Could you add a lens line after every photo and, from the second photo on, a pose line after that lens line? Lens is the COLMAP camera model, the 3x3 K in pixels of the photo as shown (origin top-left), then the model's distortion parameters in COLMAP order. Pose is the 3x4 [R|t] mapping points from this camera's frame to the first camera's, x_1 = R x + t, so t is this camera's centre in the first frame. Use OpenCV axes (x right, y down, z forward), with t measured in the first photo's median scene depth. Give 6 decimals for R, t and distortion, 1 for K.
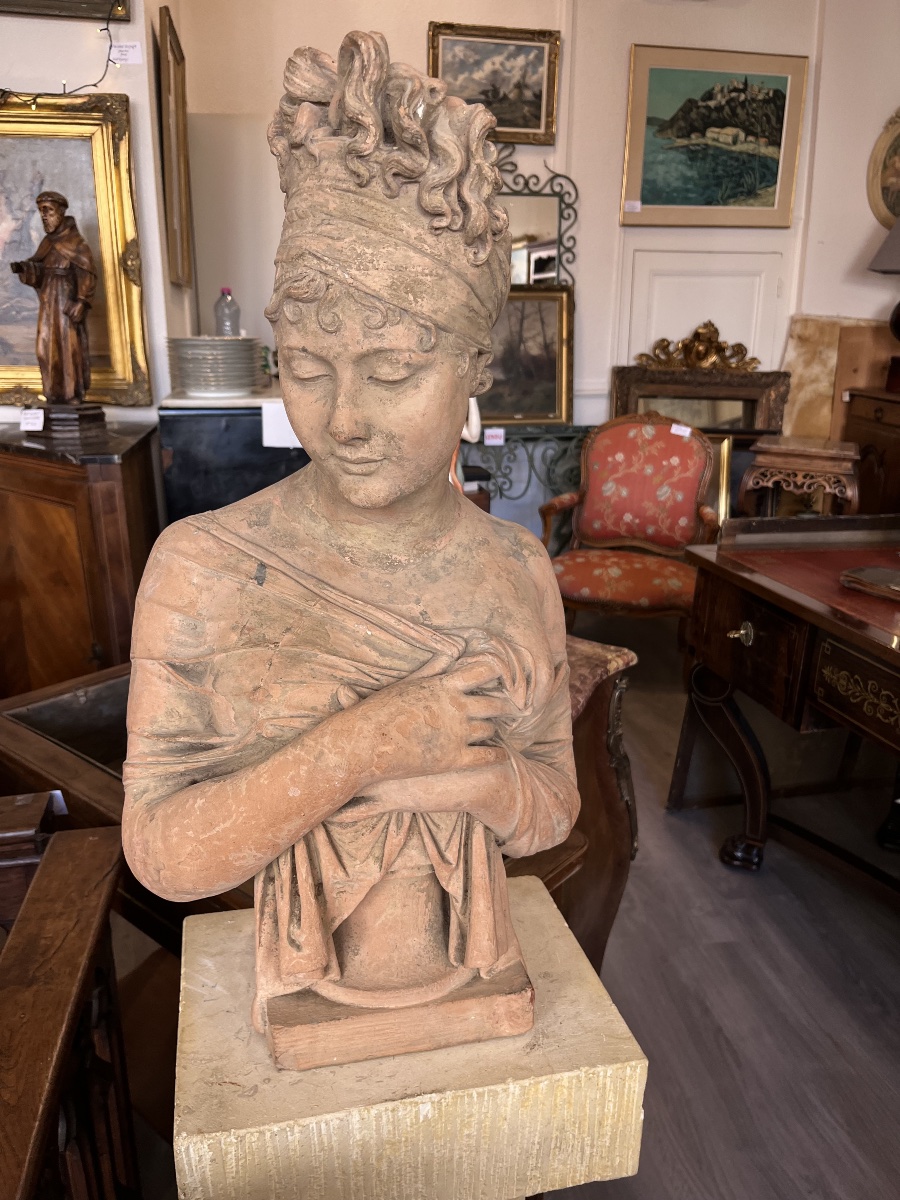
lens RADIAL K [[928.0, 0, 456.3], [0, 928.0, 605.1], [0, 0, 1]] dist [0.012366, -0.003227]
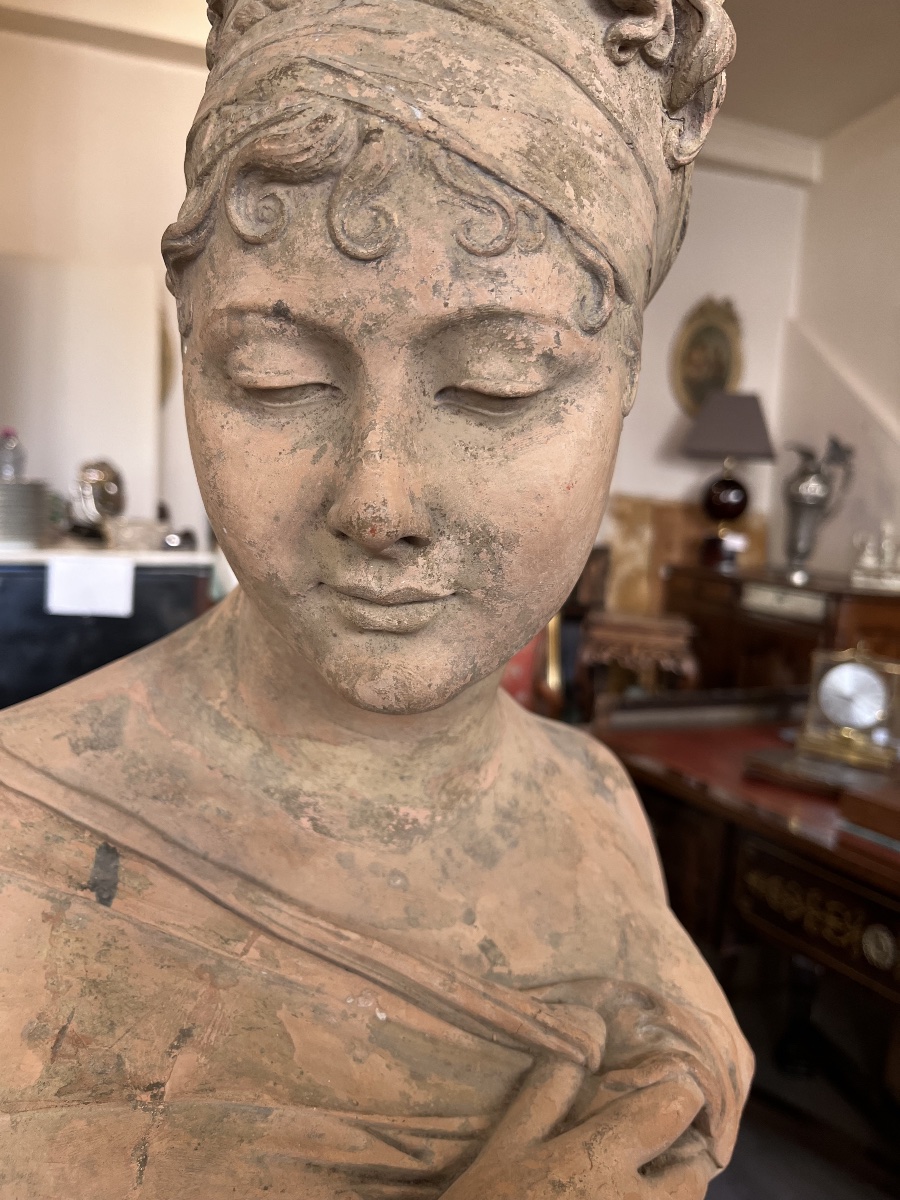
lens RADIAL K [[936.8, 0, 447.8], [0, 936.8, 597.5], [0, 0, 1]] dist [0.008285, 0.000430]
pose [[0.977892, 0.013040, 0.208703, -0.155664], [0.027448, 0.981414, -0.189930, -0.072738], [-0.207301, 0.191460, 0.959359, 0.563781]]
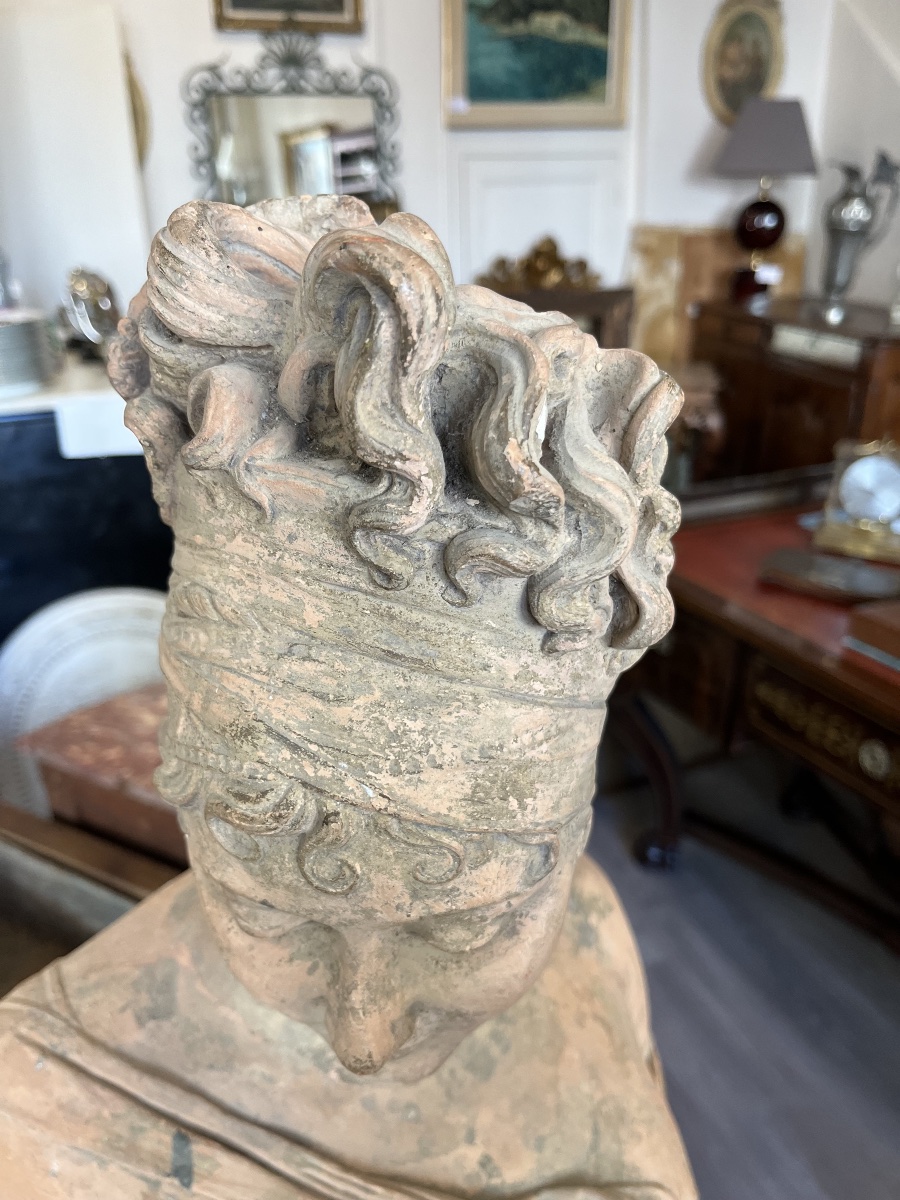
lens RADIAL K [[939.9, 0, 444.7], [0, 939.9, 603.0], [0, 0, 1]] dist [0.038879, -0.083005]
pose [[0.981186, -0.102519, 0.163594, -0.123362], [0.084632, 0.990006, 0.112805, -0.409630], [-0.173524, -0.096837, 0.980057, 0.494515]]
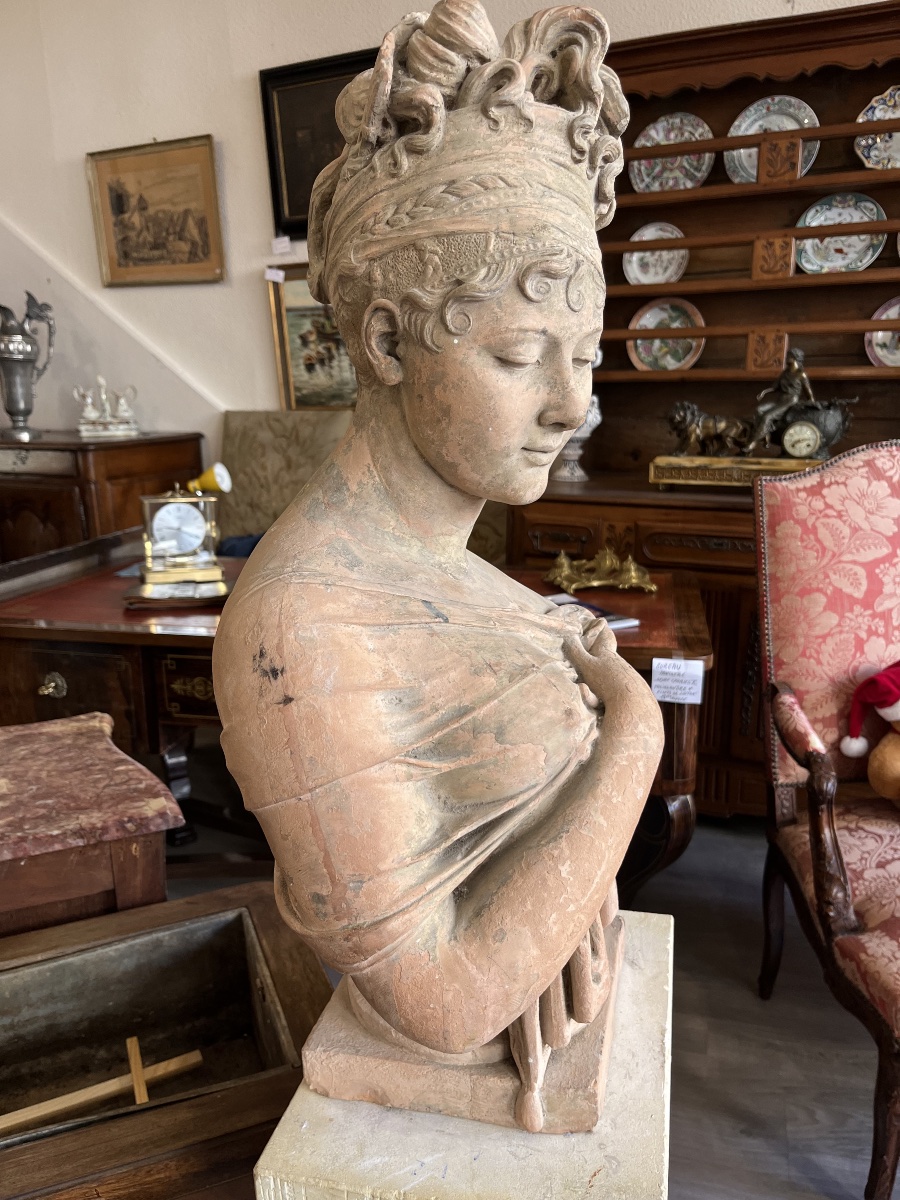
lens RADIAL K [[928.0, 0, 456.3], [0, 928.0, 605.1], [0, 0, 1]] dist [0.012366, -0.003227]
pose [[0.458037, -0.243353, 0.854974, -0.932116], [0.286175, 0.950963, 0.117361, -0.133416], [-0.841609, 0.190917, 0.505218, 0.588377]]
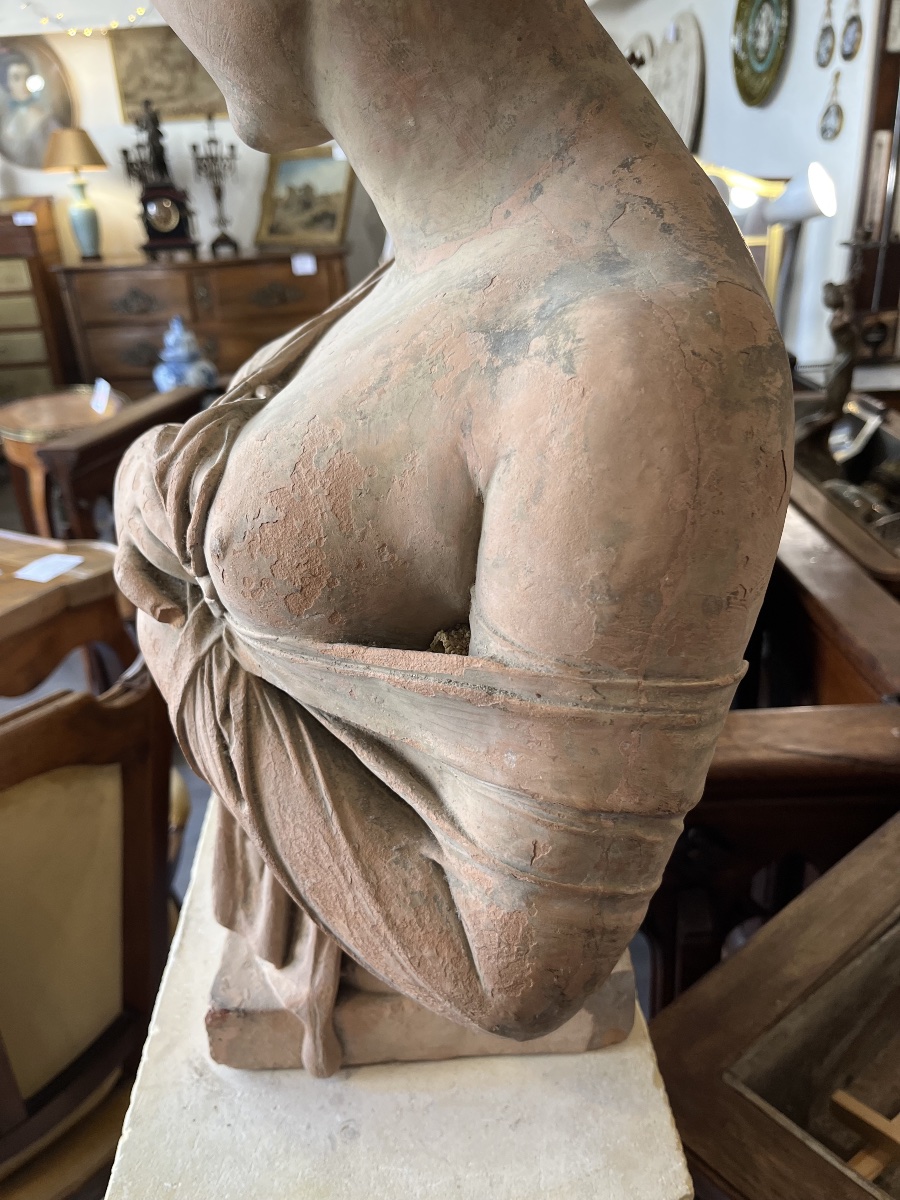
lens RADIAL K [[974.5, 0, 450.0], [0, 974.5, 600.0], [0, 0, 1]] dist [0.000005, -0.002539]
pose [[-0.208241, 0.406356, -0.889669, 0.557972], [-0.232785, 0.862880, 0.448608, -0.161232], [0.949972, 0.300520, -0.085094, 1.224224]]
